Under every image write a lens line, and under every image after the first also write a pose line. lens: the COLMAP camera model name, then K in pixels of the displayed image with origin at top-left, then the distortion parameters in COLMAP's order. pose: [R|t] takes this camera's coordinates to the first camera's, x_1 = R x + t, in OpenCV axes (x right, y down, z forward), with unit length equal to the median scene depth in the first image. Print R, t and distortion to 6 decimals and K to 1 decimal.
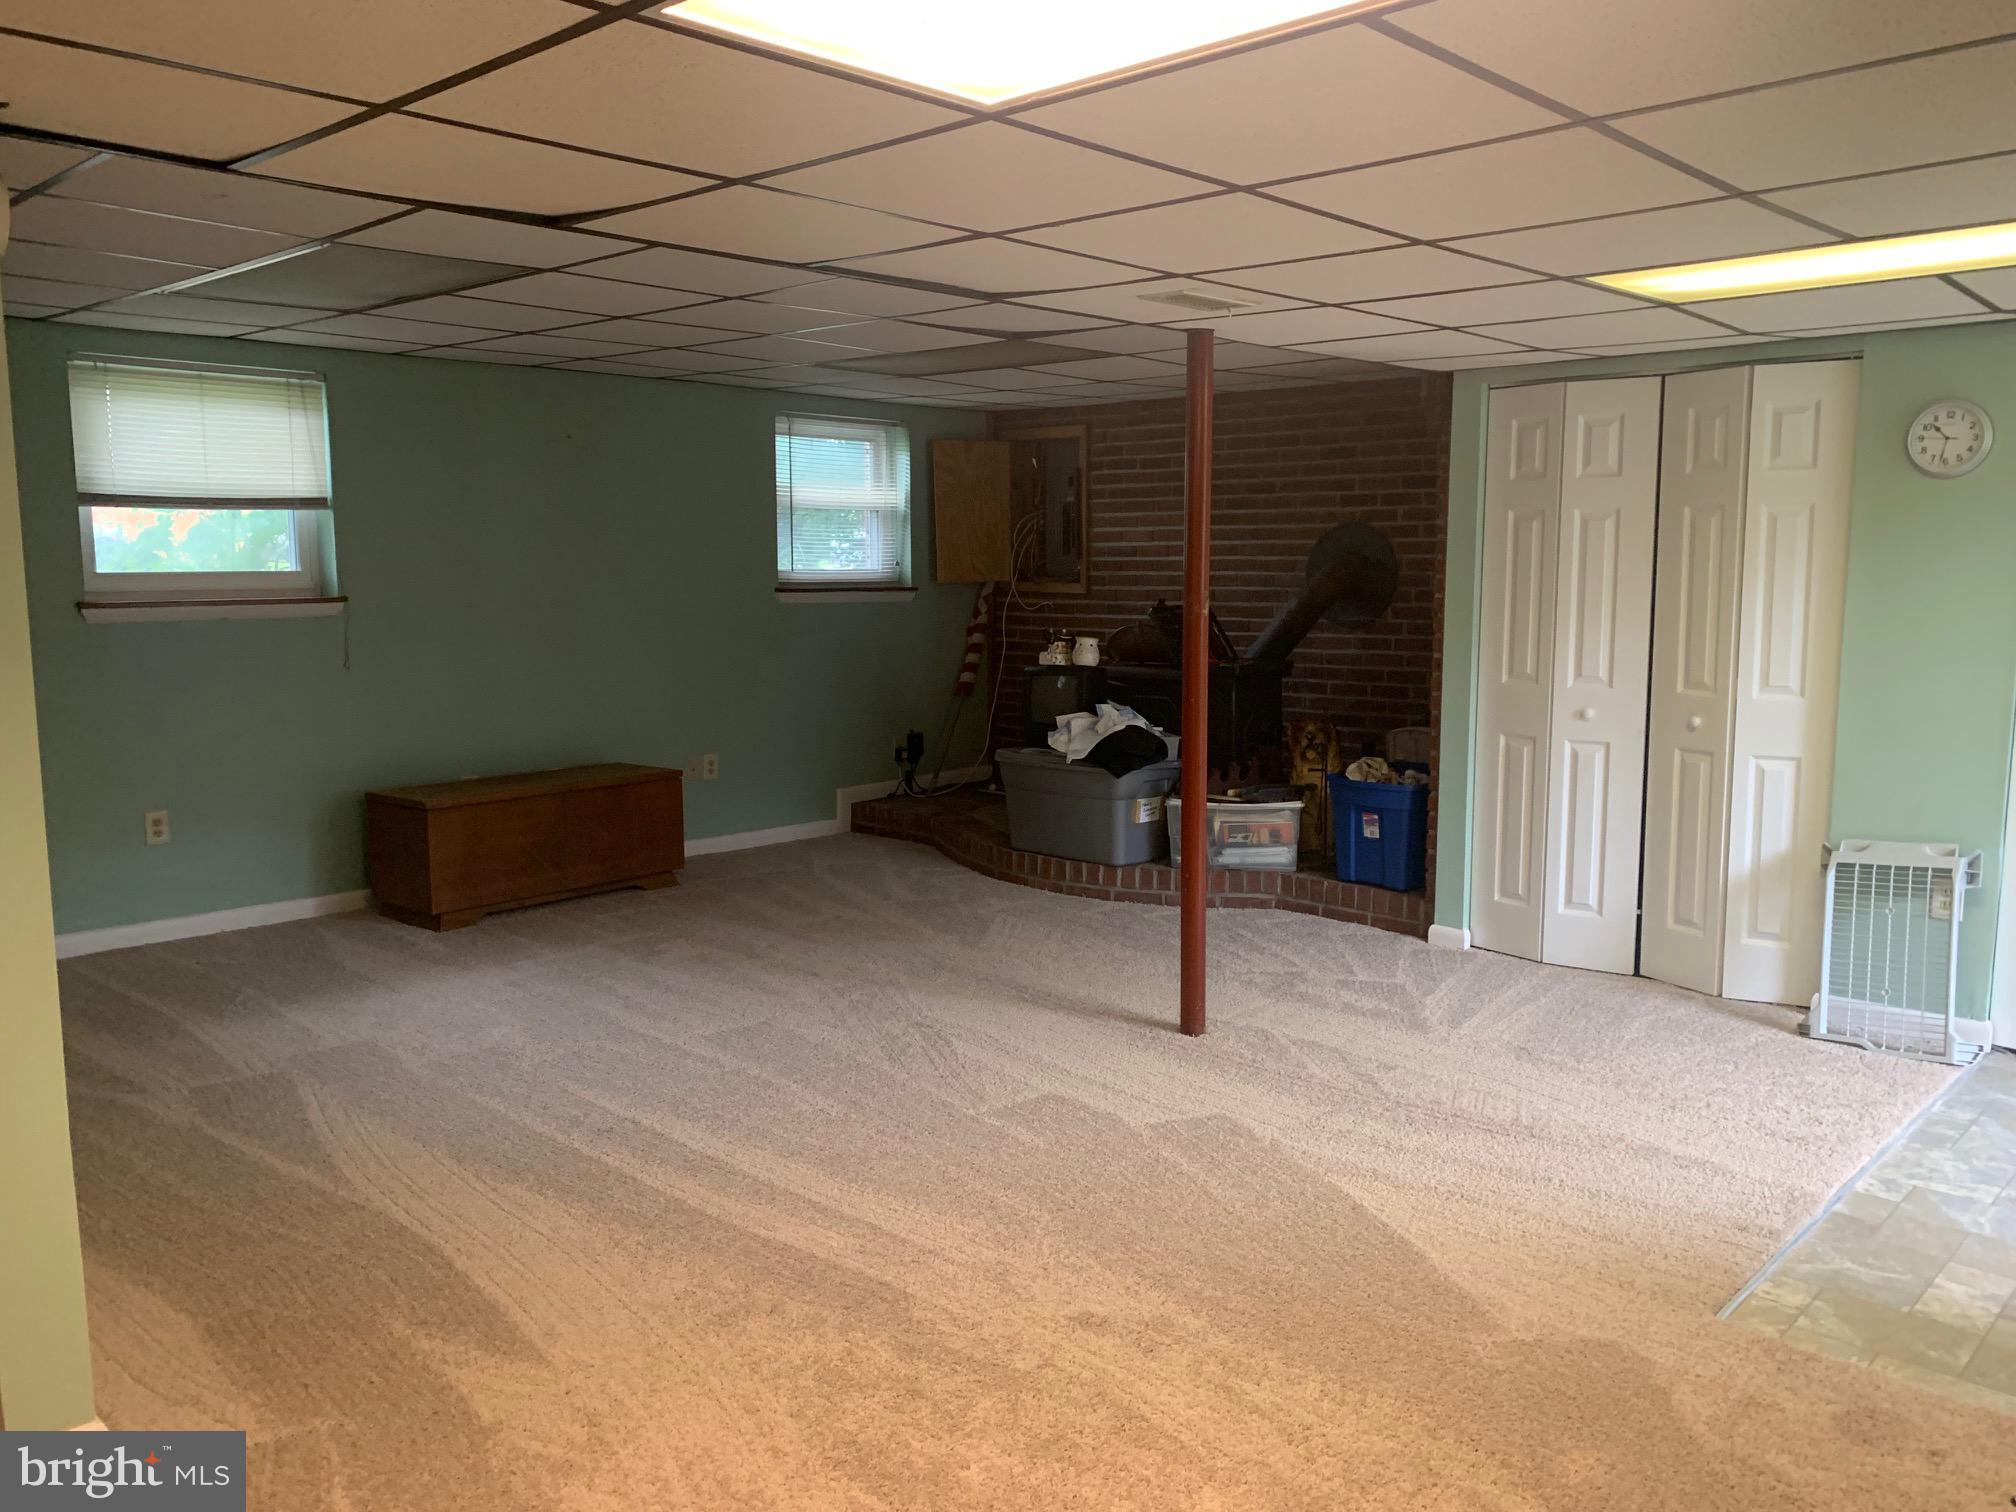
lens RADIAL K [[1564.6, 0, 1008.3], [0, 1564.6, 733.4], [0, 0, 1]] dist [0.000419, 0.000833]
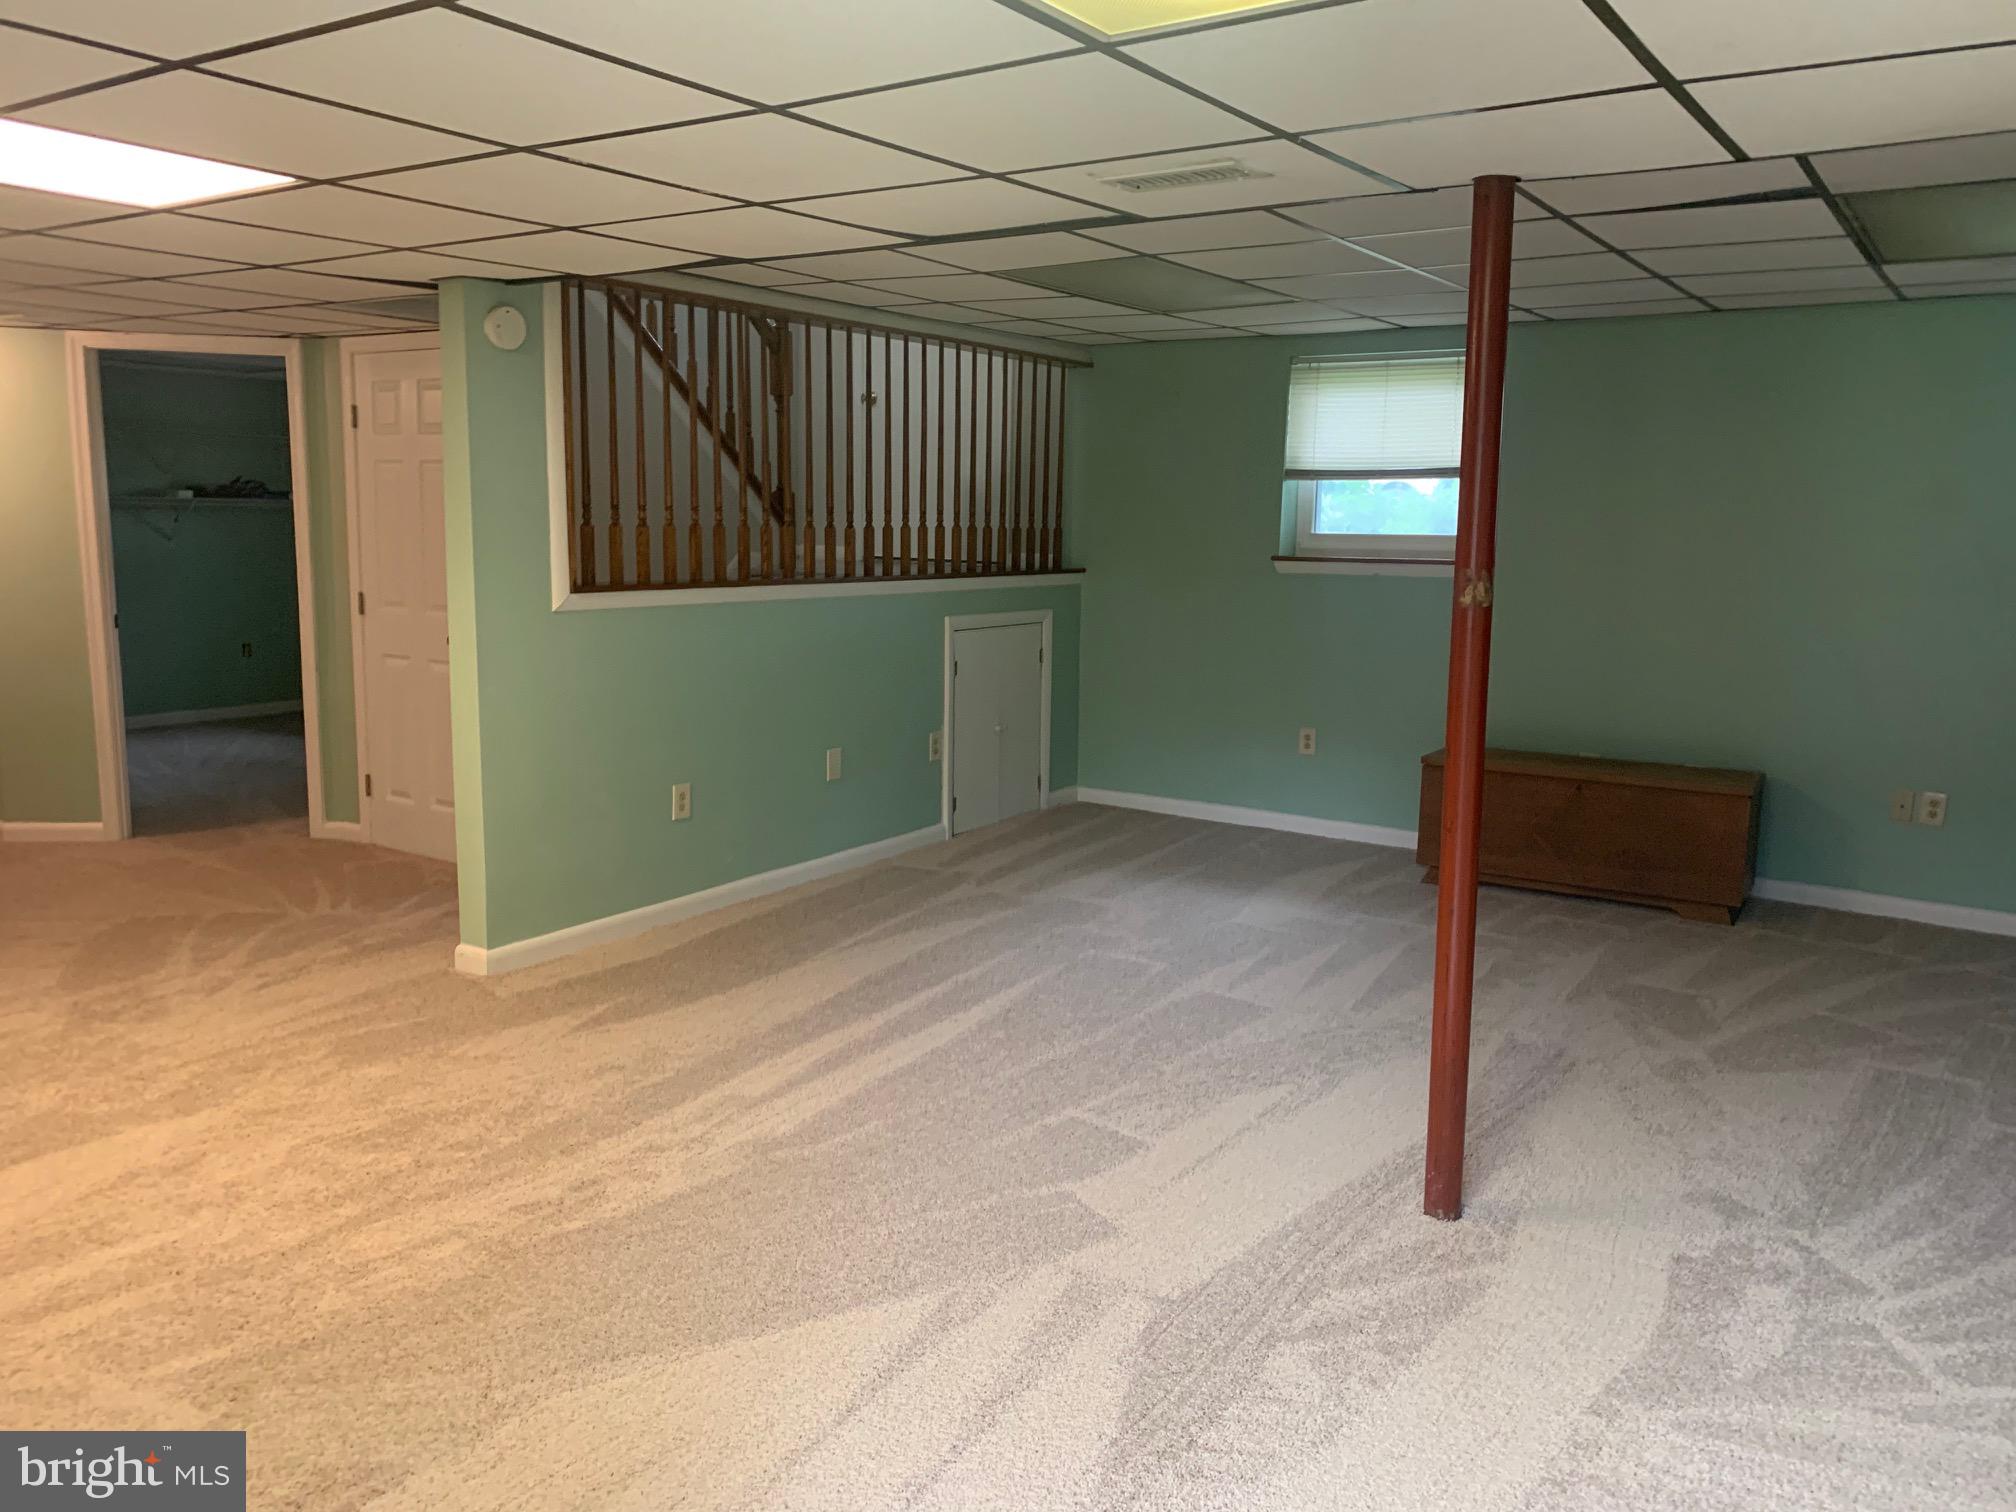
lens RADIAL K [[1536.9, 0, 1023.2], [0, 1536.9, 757.9], [0, 0, 1]] dist [0.041724, -0.046853]
pose [[0.178053, 0.159658, -0.970982, 0.730906], [-0.130162, 0.981900, 0.137585, -0.079539], [0.975374, 0.101887, 0.195612, 0.667630]]
